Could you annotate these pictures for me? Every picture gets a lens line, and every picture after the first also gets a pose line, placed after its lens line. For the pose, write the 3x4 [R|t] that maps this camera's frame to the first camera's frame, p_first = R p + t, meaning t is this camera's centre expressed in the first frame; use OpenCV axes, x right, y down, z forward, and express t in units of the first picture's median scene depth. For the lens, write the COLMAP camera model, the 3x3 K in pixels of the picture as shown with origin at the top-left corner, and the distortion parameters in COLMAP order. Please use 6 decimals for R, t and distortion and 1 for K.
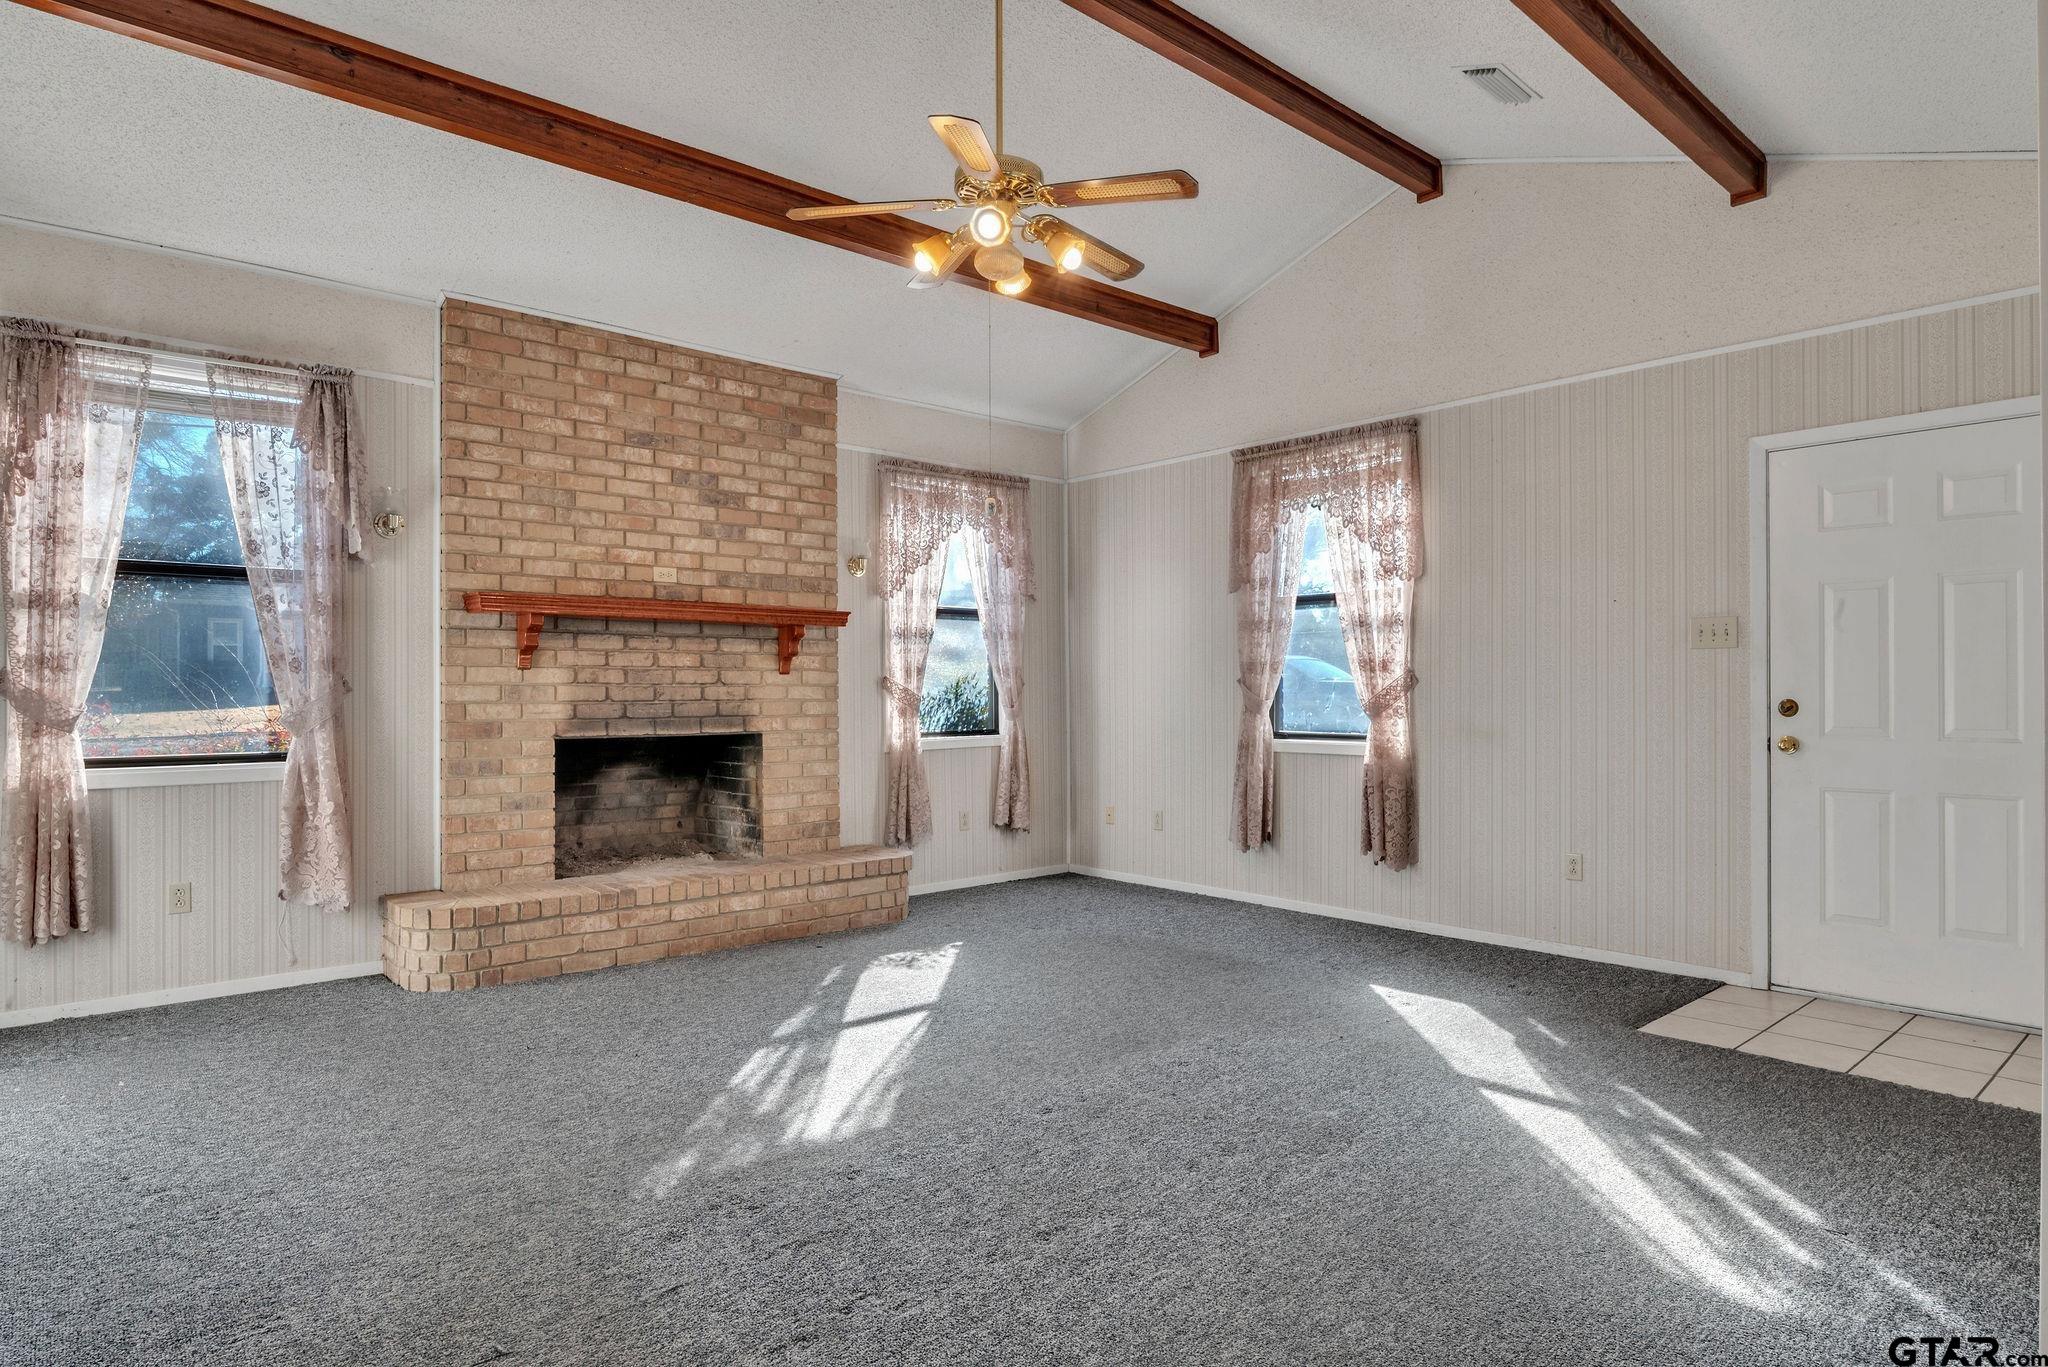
lens RADIAL K [[1125.6, 0, 1024.0], [0, 1125.6, 683.5], [0, 0, 1]] dist [-0.036858, -0.001115]
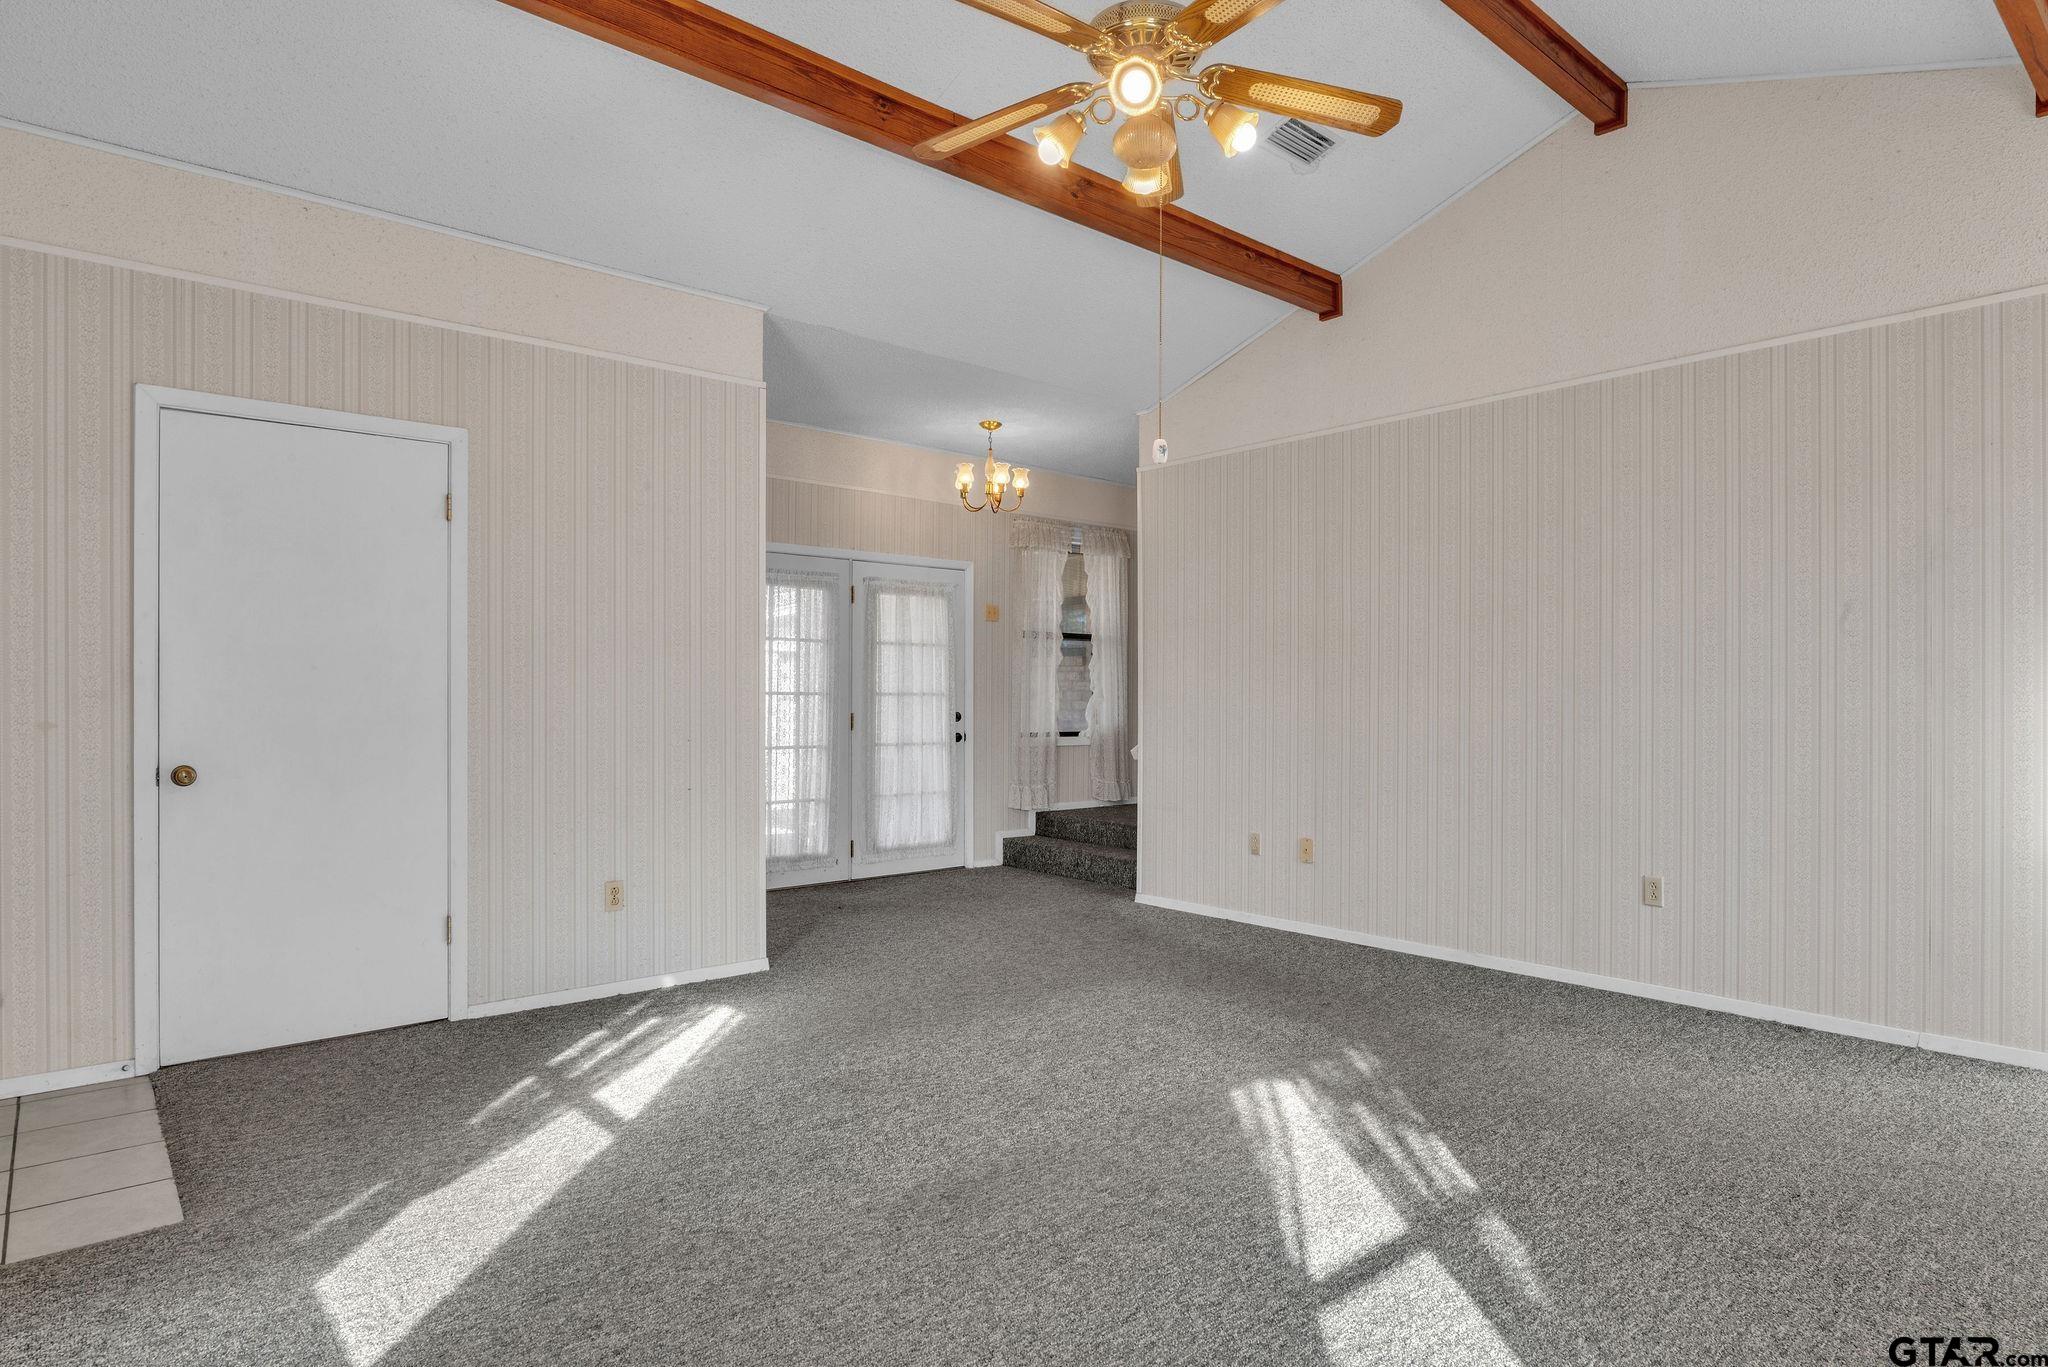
lens RADIAL K [[1148.8, 0, 1051.1], [0, 1148.8, 690.0], [0, 0, 1]] dist [-0.010059, -0.000739]
pose [[-0.999984, -0.002008, -0.005359, 0.052861], [-0.001942, 0.999922, -0.012331, 0.008177], [0.005383, -0.012321, -0.999910, 1.867507]]
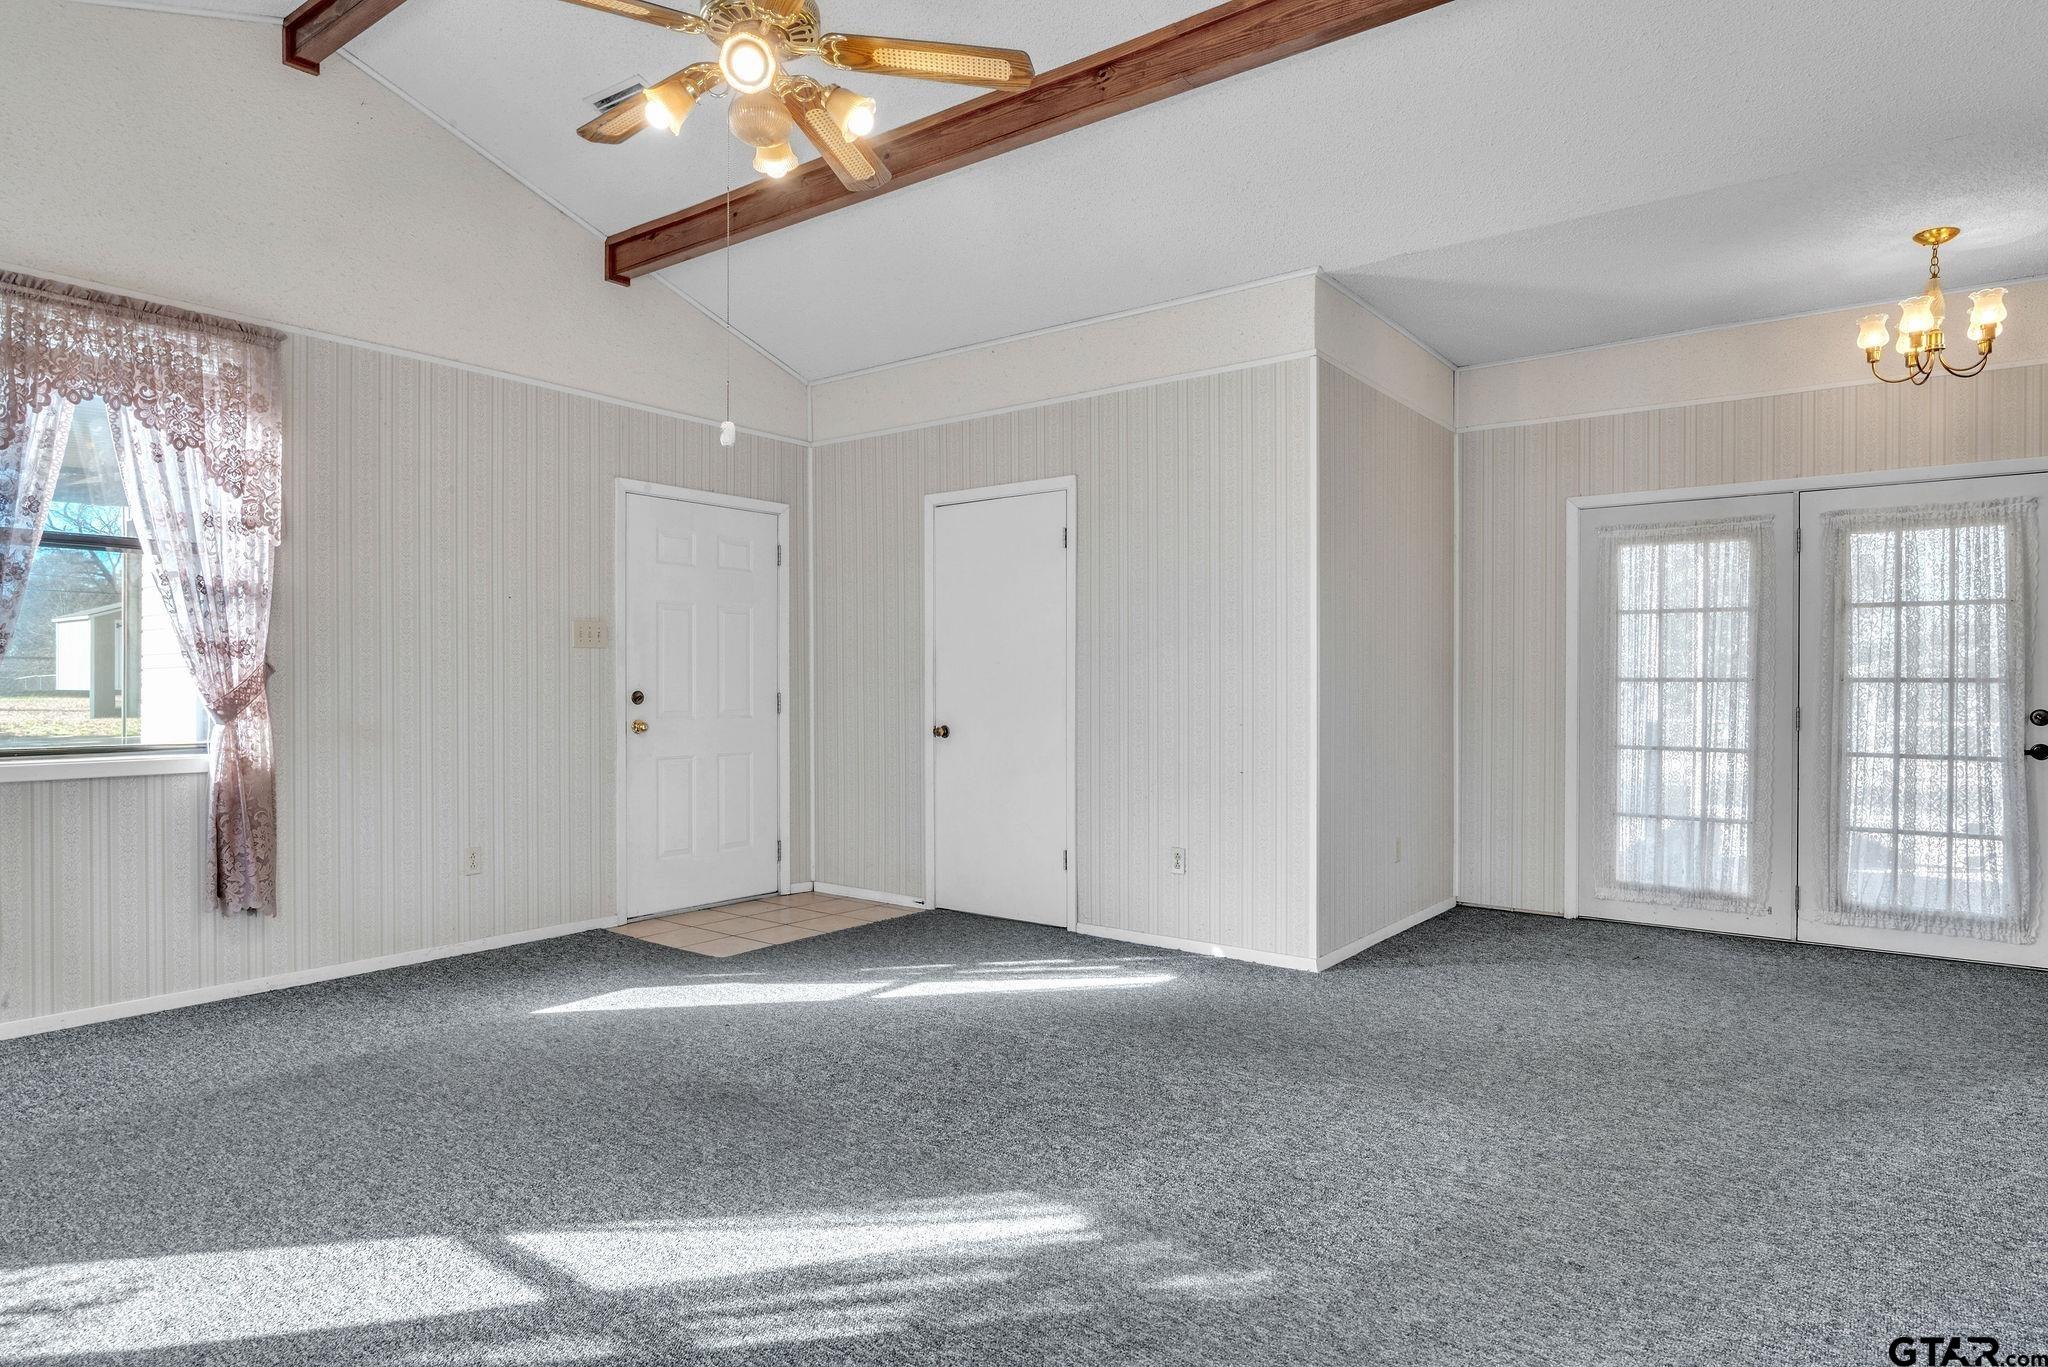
lens RADIAL K [[1148.8, 0, 1051.1], [0, 1148.8, 690.0], [0, 0, 1]] dist [-0.010059, -0.000739]
pose [[-0.208563, -0.004587, 0.977998, -0.862074], [-0.008583, 0.999959, 0.002860, 0.007098], [-0.977971, -0.007798, -0.208593, 1.012437]]
